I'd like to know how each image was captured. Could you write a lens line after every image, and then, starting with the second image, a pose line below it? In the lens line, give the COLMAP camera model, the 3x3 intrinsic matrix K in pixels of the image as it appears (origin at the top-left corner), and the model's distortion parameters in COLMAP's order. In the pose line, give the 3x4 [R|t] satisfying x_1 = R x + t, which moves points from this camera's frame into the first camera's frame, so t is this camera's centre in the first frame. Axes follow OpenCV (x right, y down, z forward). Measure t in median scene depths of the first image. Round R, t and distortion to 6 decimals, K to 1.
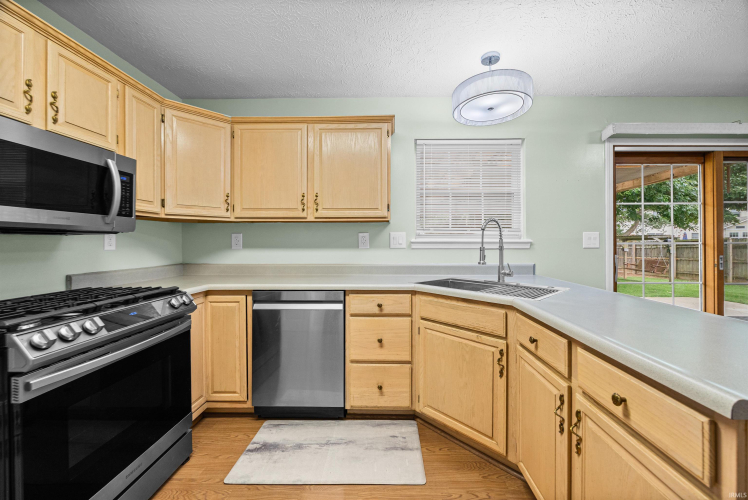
lens RADIAL K [[294.1, 0, 383.7], [0, 294.1, 241.5], [0, 0, 1]] dist [-0.000381, -0.000047]
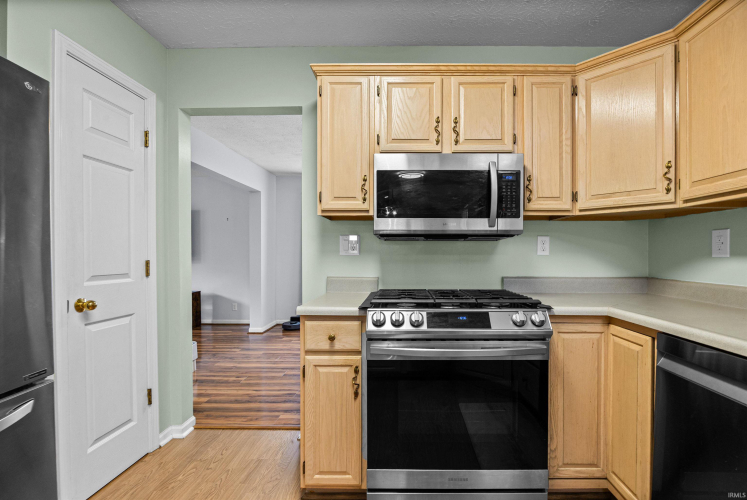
lens RADIAL K [[338.7, 0, 403.6], [0, 338.7, 257.5], [0, 0, 1]] dist [-0.012282, -0.000018]
pose [[0.013069, 0.010159, -0.999863, 0.162019], [0.000411, 0.999948, 0.010165, 0.025199], [0.999915, -0.000543, 0.013064, 0.526533]]
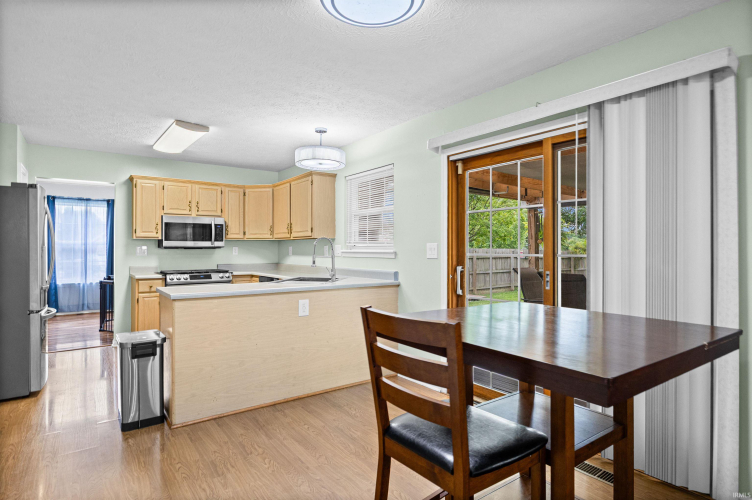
lens RADIAL K [[410.7, 0, 378.9], [0, 410.7, 248.6], [0, 0, 1]] dist [0.001196, -0.000566]
pose [[0.599385, -0.000617, -0.800460, 2.267243], [0.000530, 1.000000, -0.000374, -0.017182], [0.800461, -0.000200, 0.599385, -0.018343]]
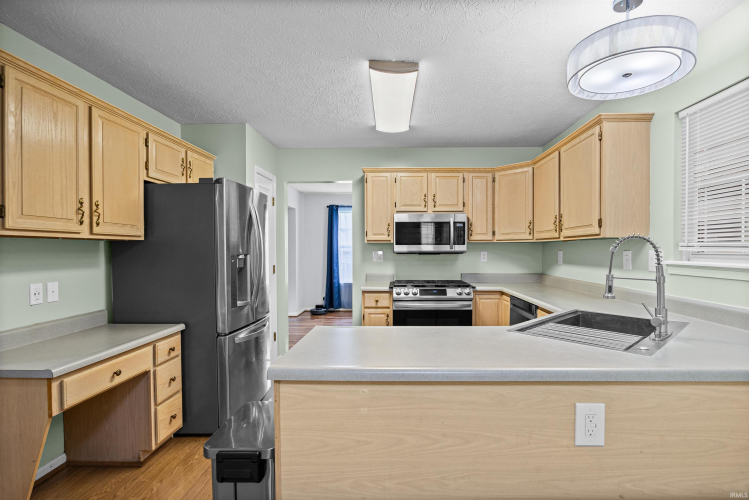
lens RADIAL K [[369.4, 0, 396.1], [0, 369.4, 253.2], [0, 0, 1]] dist [-0.002079, -0.000123]
pose [[0.004101, 0.011559, -0.999925, 1.257250], [0.002440, 0.999930, 0.011569, -0.047171], [0.999989, -0.002487, 0.004072, 0.463917]]
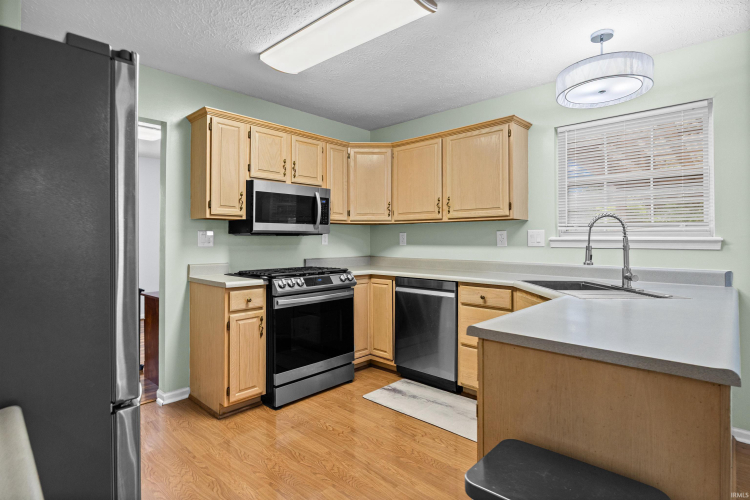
lens RADIAL K [[381.2, 0, 378.2], [0, 381.2, 235.1], [0, 0, 1]] dist [-0.002540, -0.000219]
pose [[0.742964, -0.005953, -0.669305, 0.642128], [0.000174, 0.999962, -0.008701, -0.004332], [0.669332, 0.006348, 0.742937, -0.323076]]
